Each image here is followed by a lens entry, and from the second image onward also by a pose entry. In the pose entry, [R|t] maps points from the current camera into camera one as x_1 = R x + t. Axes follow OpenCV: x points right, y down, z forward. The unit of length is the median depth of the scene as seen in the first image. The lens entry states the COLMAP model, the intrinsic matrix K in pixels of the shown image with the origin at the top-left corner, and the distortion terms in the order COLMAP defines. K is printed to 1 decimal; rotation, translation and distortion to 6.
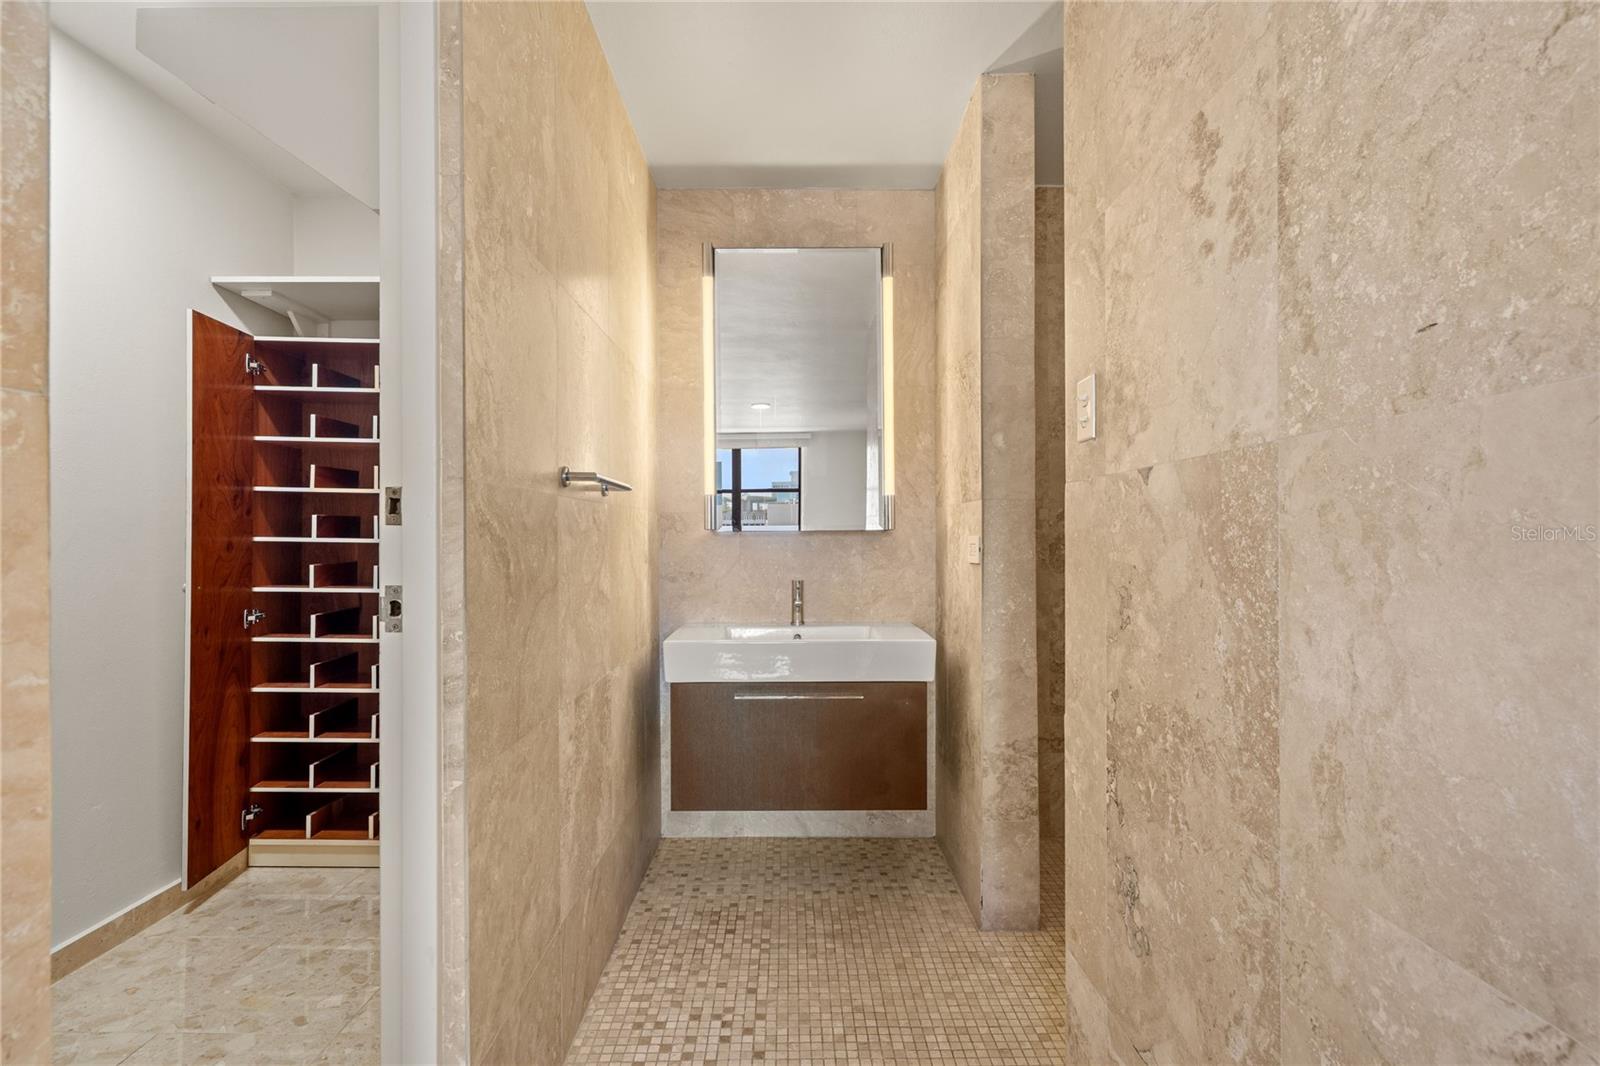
lens RADIAL K [[729.7, 0, 796.3], [0, 729.7, 537.9], [0, 0, 1]] dist [0.004789, 0.000762]
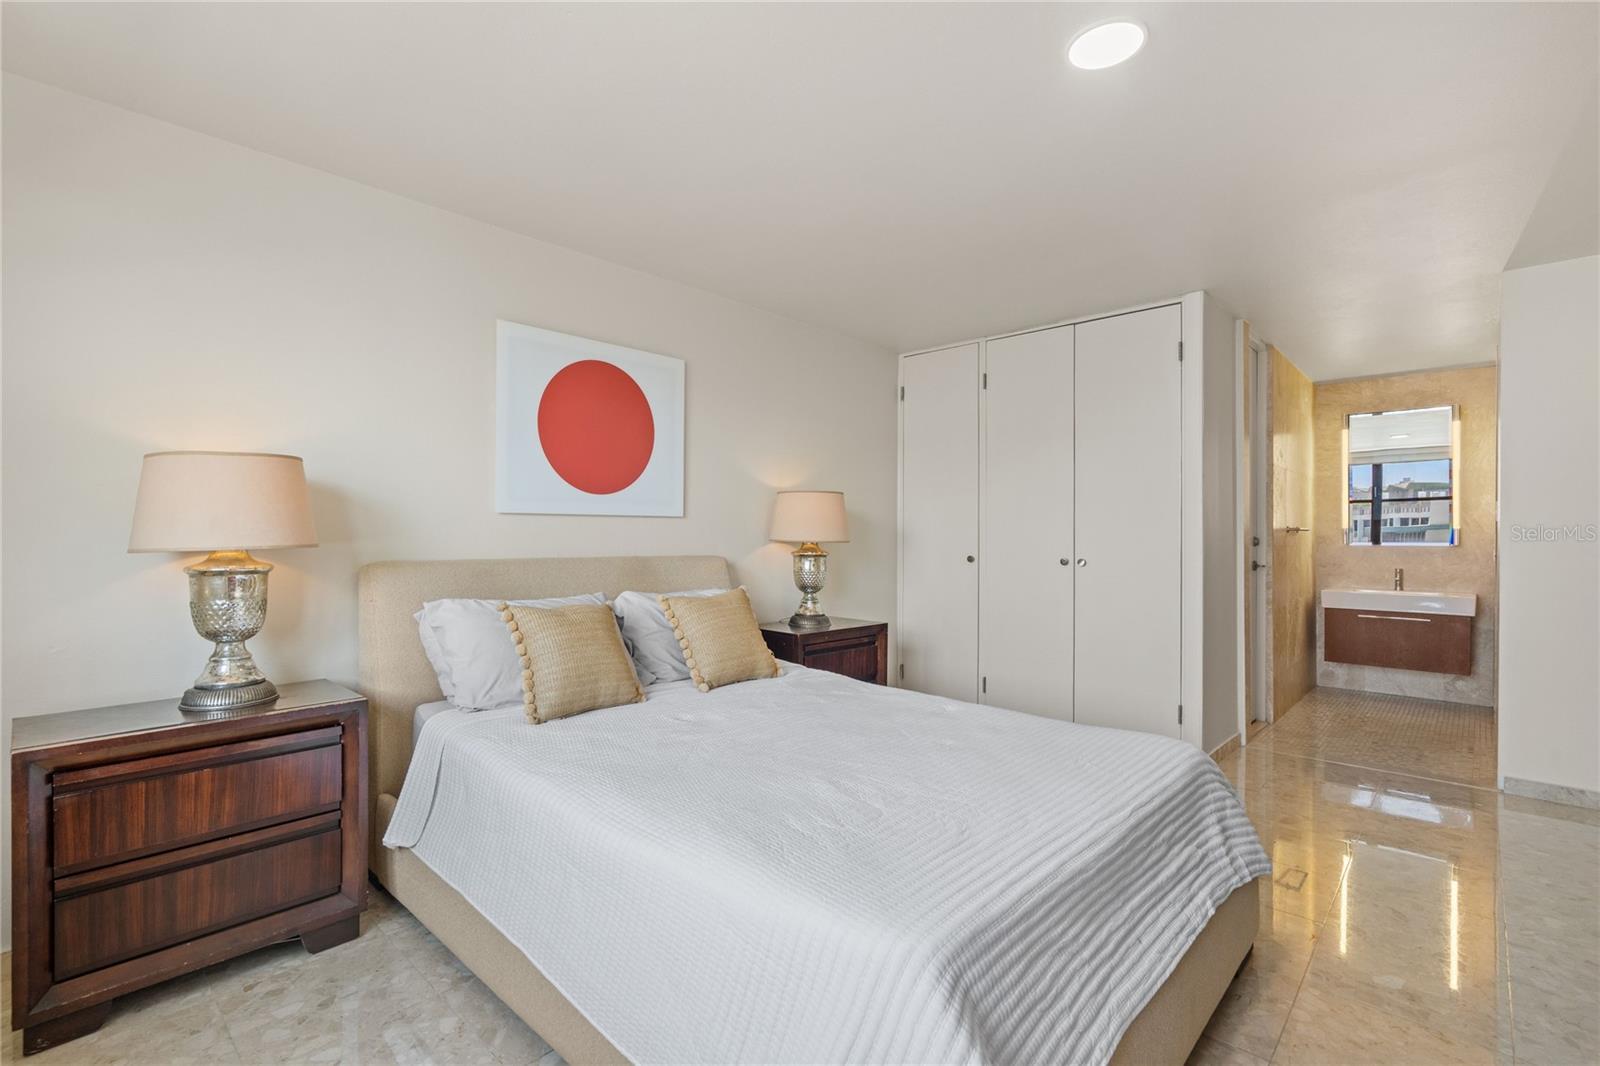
lens RADIAL K [[729.7, 0, 786.7], [0, 729.7, 537.8], [0, 0, 1]] dist [0.004789, 0.000762]
pose [[0.714836, 0.006571, -0.699261, 0.214212], [-0.000784, 0.999963, 0.008596, -0.046110], [0.699292, -0.005596, 0.714814, -1.708922]]
